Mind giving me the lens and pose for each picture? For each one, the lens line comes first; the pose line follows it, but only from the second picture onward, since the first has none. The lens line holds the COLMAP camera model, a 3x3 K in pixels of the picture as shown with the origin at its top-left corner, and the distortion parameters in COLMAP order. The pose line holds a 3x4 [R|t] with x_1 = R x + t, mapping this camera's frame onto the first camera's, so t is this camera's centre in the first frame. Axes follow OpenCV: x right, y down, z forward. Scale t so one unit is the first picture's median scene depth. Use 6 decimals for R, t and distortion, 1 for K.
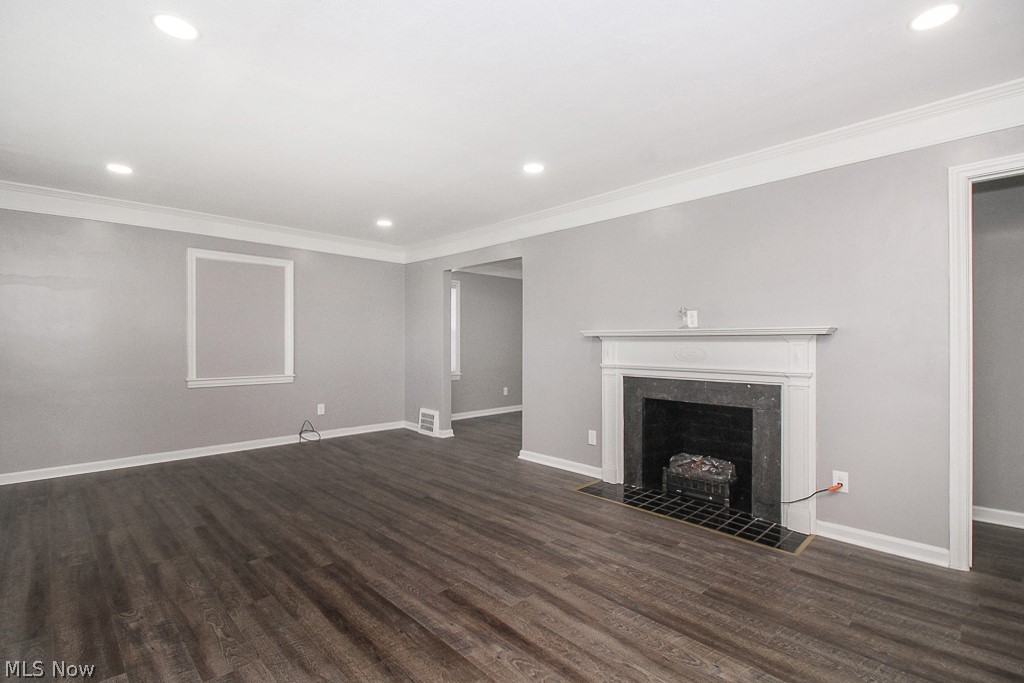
lens RADIAL K [[474.5, 0, 514.2], [0, 474.5, 344.0], [0, 0, 1]] dist [0.013357, -0.004530]
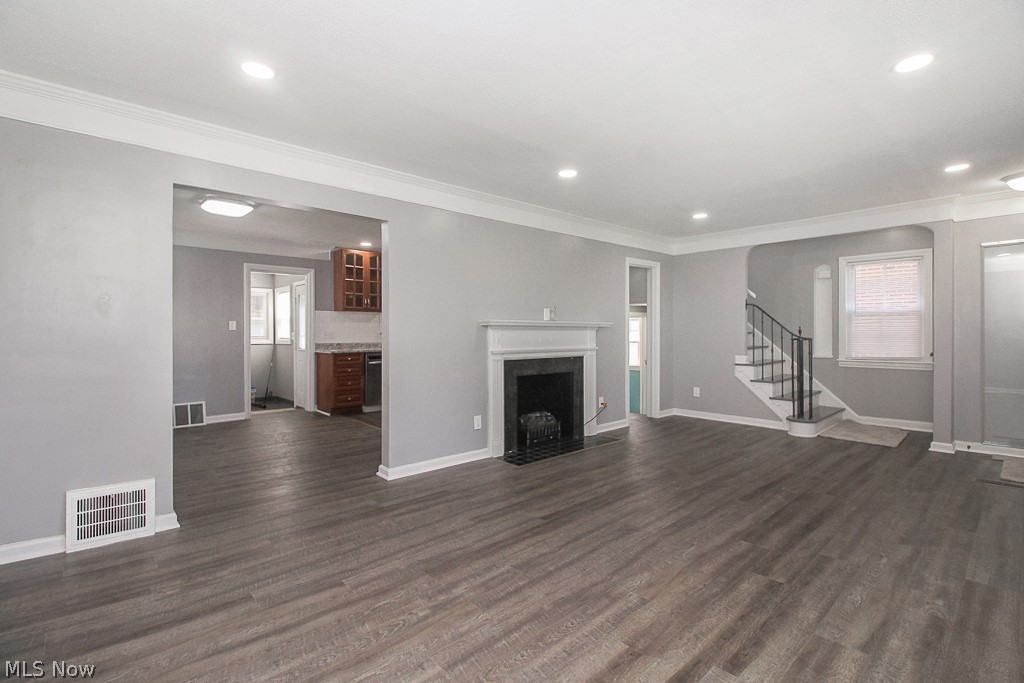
lens RADIAL K [[474.5, 0, 515.6], [0, 474.5, 335.1], [0, 0, 1]] dist [0.013357, -0.004530]
pose [[0.028561, -0.006642, 0.999570, -1.093211], [0.003224, 0.999973, 0.006552, -0.001068], [-0.999587, 0.003036, 0.028582, 1.111481]]
